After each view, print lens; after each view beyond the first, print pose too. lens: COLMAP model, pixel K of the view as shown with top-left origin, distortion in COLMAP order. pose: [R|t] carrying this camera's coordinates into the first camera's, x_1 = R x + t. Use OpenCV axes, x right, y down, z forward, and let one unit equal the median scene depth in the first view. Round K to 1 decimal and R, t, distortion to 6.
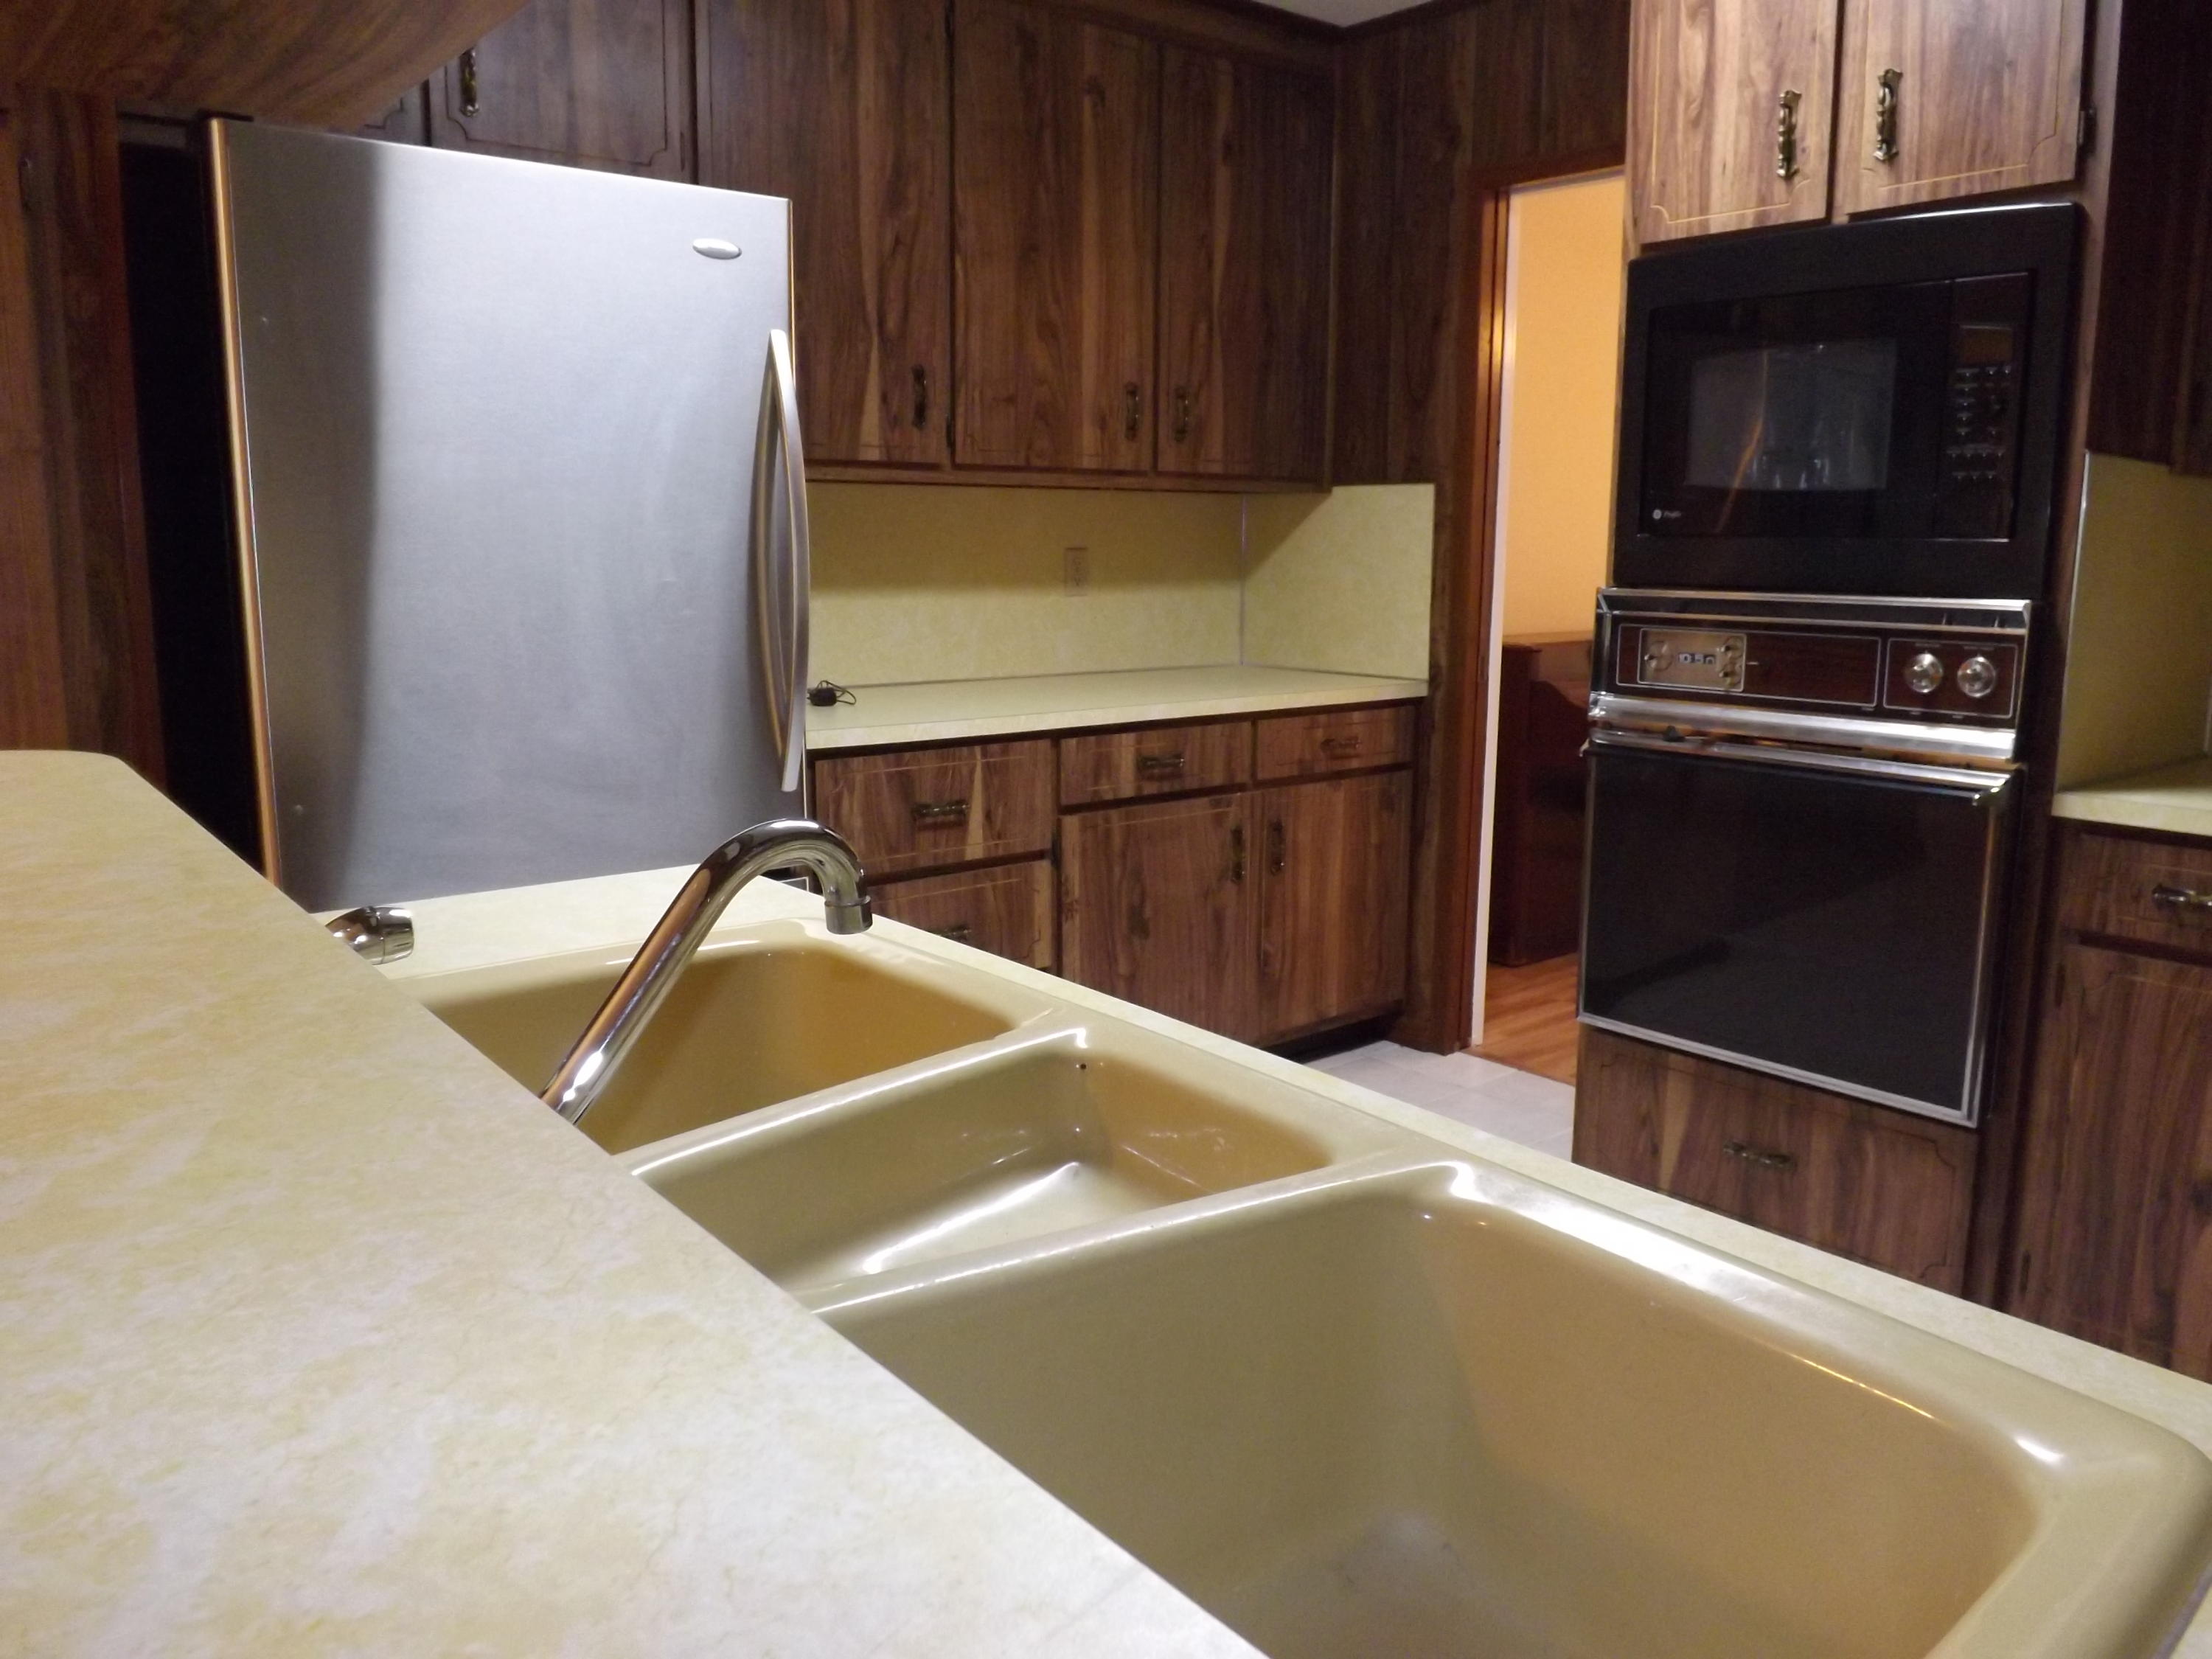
lens RADIAL K [[1622.2, 0, 1111.7], [0, 1622.2, 807.3], [0, 0, 1]] dist [-0.048338, 0.012760]
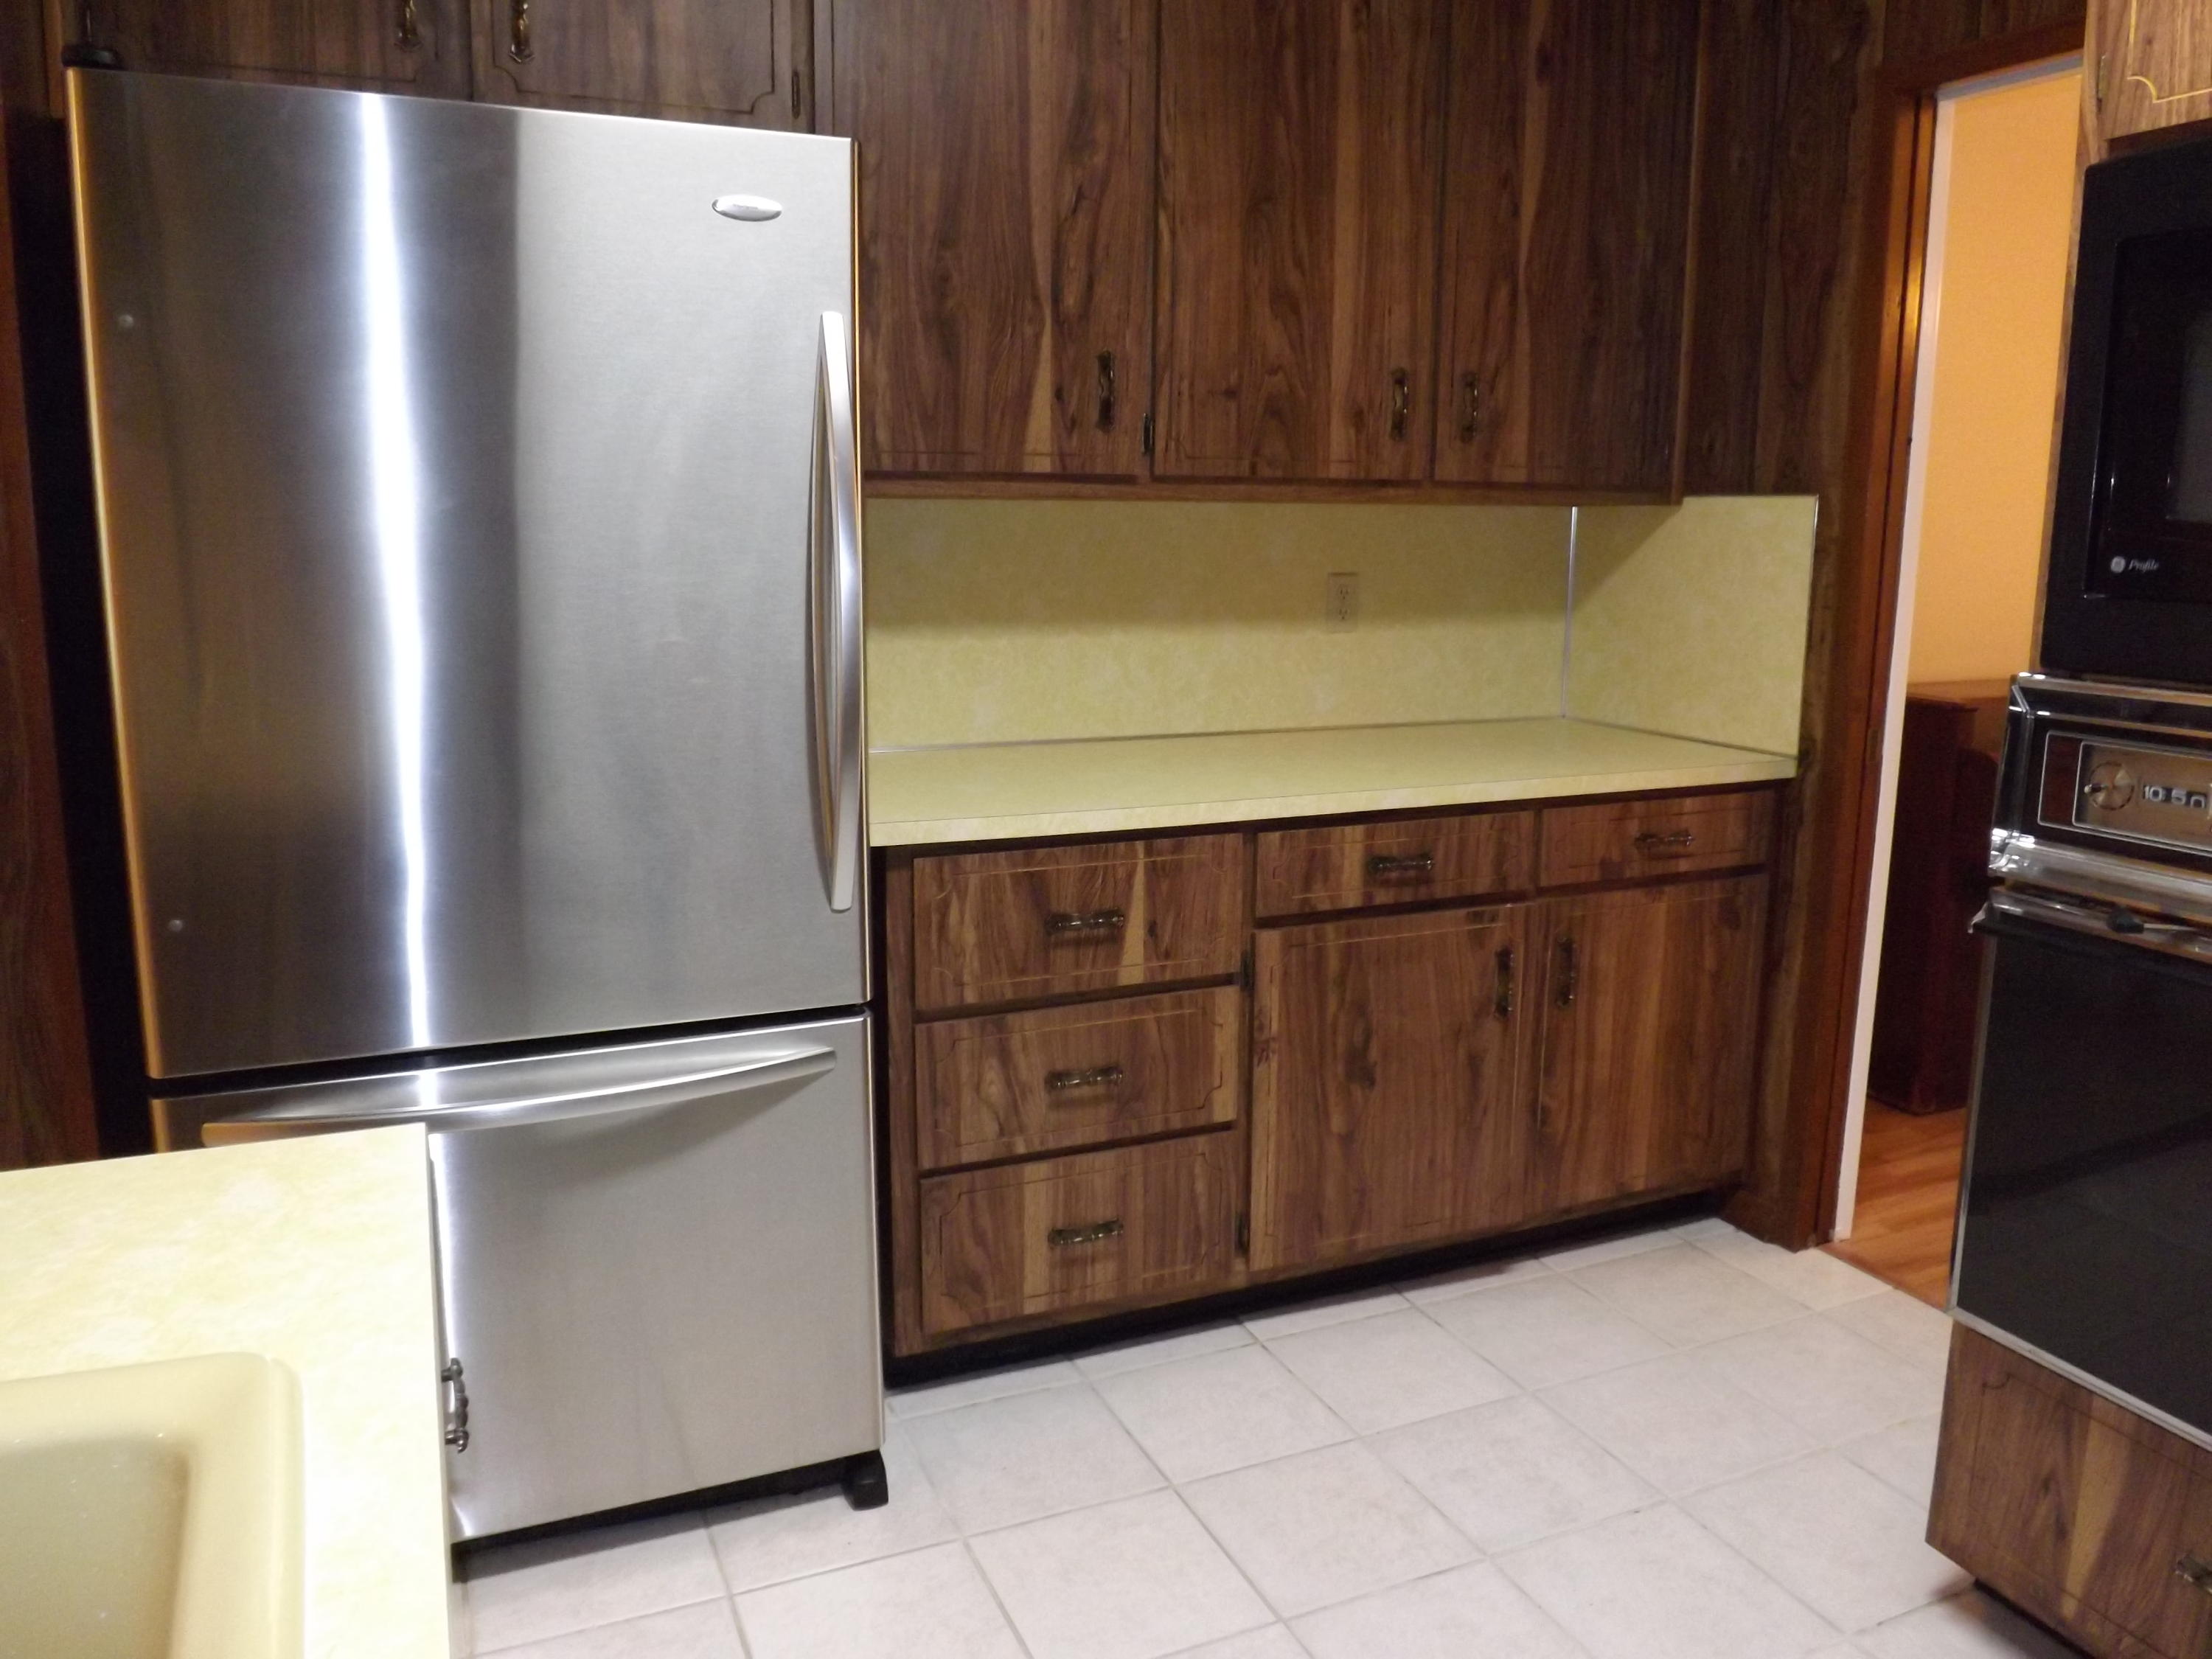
lens RADIAL K [[1622.2, 0, 1099.9], [0, 1622.2, 795.9], [0, 0, 1]] dist [-0.048338, 0.012760]
pose [[0.963160, 0.048604, -0.264502, 0.087029], [-0.047500, 0.998815, 0.010572, -0.055949], [0.264702, 0.002381, 0.964327, 0.204802]]
